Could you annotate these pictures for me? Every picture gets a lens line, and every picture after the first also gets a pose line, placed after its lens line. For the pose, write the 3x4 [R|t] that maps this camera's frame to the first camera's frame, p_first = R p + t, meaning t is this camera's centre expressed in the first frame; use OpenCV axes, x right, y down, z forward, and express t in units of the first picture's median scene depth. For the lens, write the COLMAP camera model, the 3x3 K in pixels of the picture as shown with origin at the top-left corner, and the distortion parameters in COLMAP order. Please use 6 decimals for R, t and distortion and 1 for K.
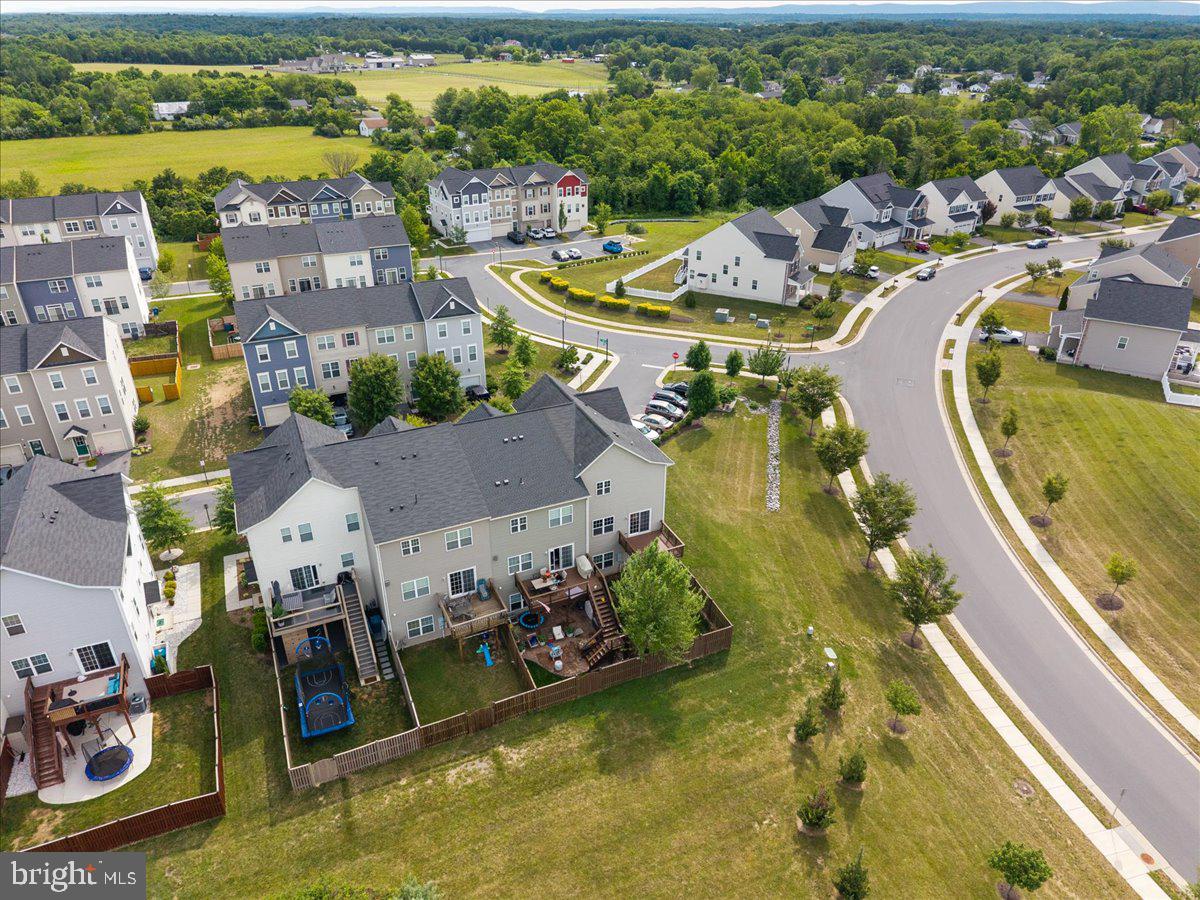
lens RADIAL K [[793.4, 0, 596.3], [0, 793.4, 451.5], [0, 0, 1]] dist [-0.020095, 0.001844]
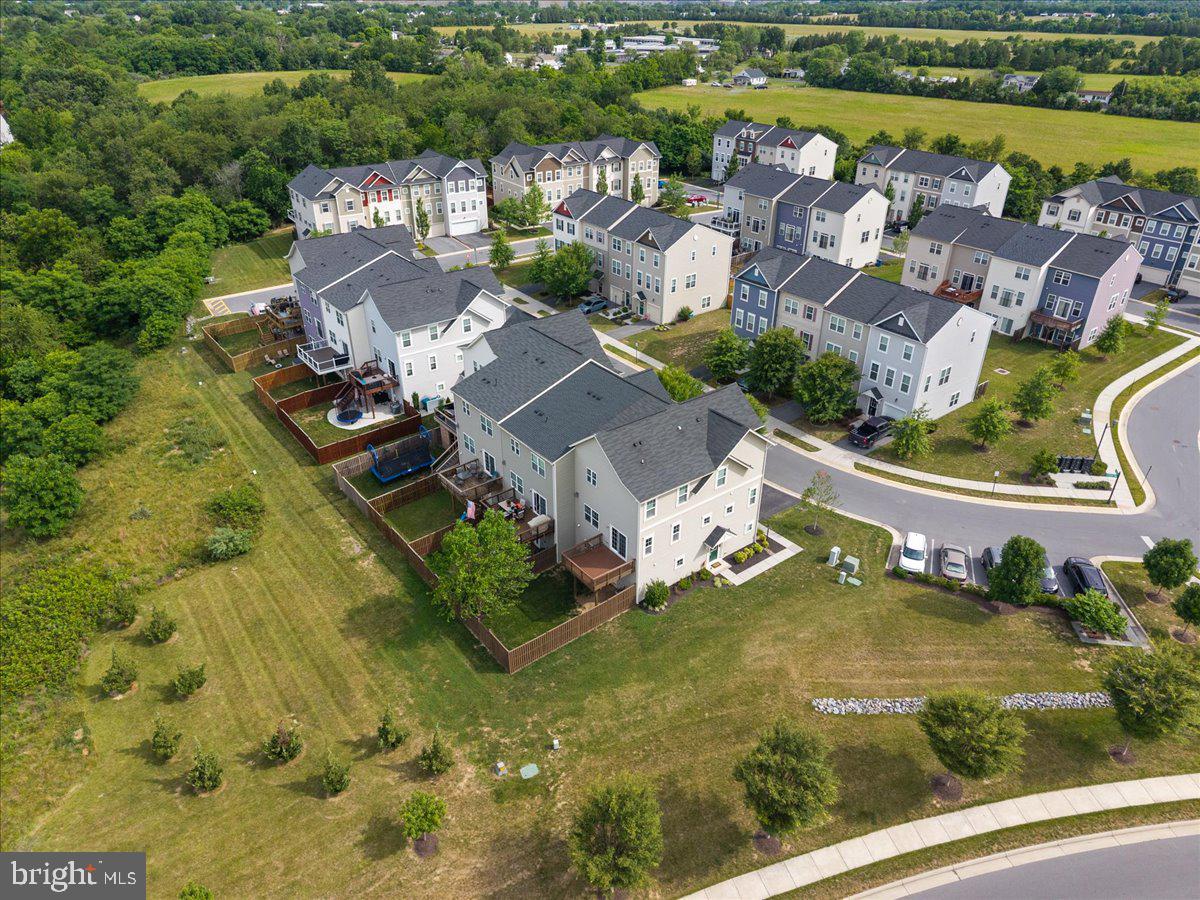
lens RADIAL K [[793.4, 0, 596.3], [0, 793.4, 451.5], [0, 0, 1]] dist [-0.020095, 0.001844]
pose [[0.226702, 0.477915, -0.848648, 0.472311], [-0.462200, 0.819760, 0.338178, -0.178627], [0.857308, 0.315579, 0.406733, 0.351926]]
